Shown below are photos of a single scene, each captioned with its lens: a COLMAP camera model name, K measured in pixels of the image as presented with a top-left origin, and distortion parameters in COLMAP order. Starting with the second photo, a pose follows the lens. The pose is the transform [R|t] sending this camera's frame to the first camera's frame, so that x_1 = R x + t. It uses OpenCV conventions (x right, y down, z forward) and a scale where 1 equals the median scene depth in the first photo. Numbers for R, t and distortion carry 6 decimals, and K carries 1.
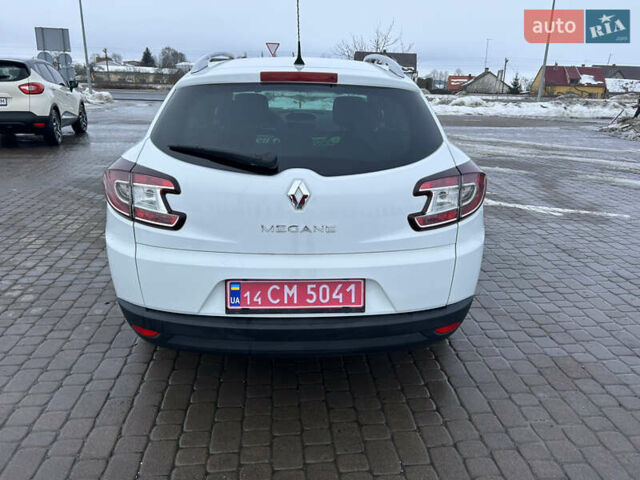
lens RADIAL K [[480.3, 0, 321.6], [0, 480.3, 240.0], [0, 0, 1]] dist [0.024687, -0.008581]
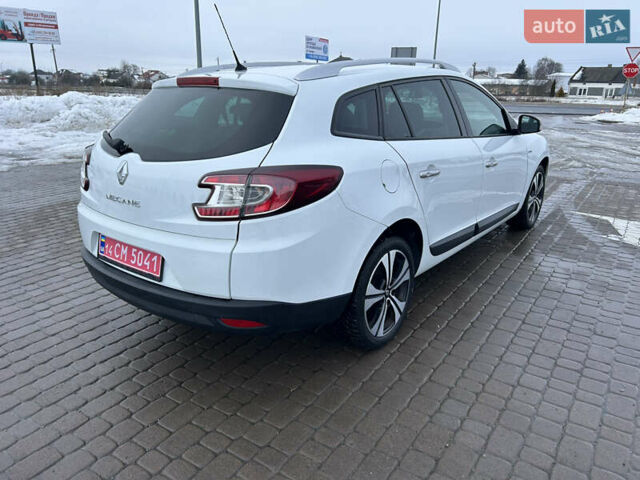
lens RADIAL K [[480.3, 0, 322.2], [0, 480.3, 238.3], [0, 0, 1]] dist [0.024687, -0.008581]
pose [[0.768347, 0.180874, -0.613944, 1.083184], [-0.196666, 0.979551, 0.042459, -0.078624], [0.609069, 0.088119, 0.788207, 0.318306]]
